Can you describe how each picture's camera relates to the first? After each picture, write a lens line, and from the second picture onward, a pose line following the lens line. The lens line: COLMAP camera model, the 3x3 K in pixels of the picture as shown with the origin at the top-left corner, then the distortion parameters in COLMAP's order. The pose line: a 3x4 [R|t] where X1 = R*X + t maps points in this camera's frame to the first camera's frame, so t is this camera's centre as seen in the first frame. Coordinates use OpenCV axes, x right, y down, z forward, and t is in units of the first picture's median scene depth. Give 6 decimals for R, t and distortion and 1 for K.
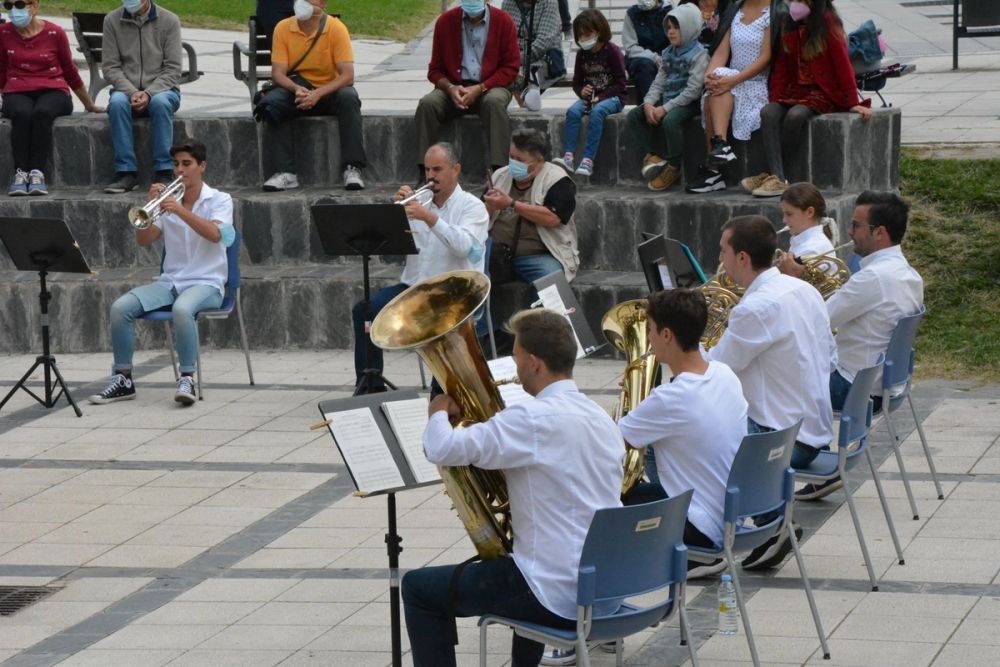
lens RADIAL K [[3270.6, 0, 498.7], [0, 3270.6, 336.0], [0, 0, 1]] dist [1.017099, 0.000000]
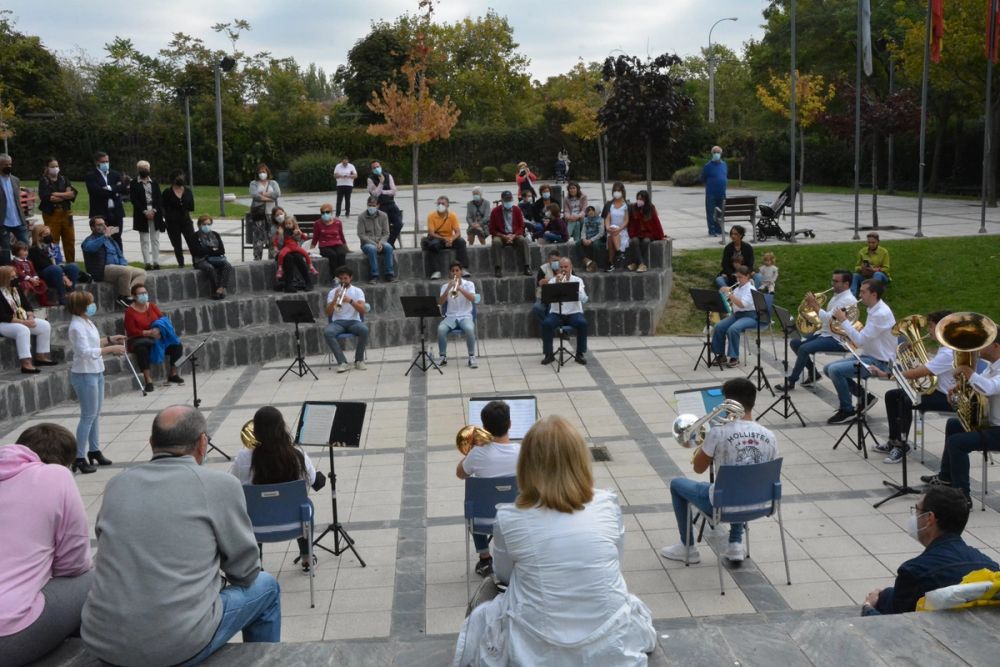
lens RADIAL K [[1107.3, 0, 500.7], [0, 1107.3, 330.4], [0, 0, 1]] dist [0.083557, 0.000000]
pose [[0.944924, -0.067272, 0.320302, -0.310739], [0.062321, 0.997725, 0.025697, -0.024201], [-0.321302, -0.004320, 0.946967, 0.172983]]
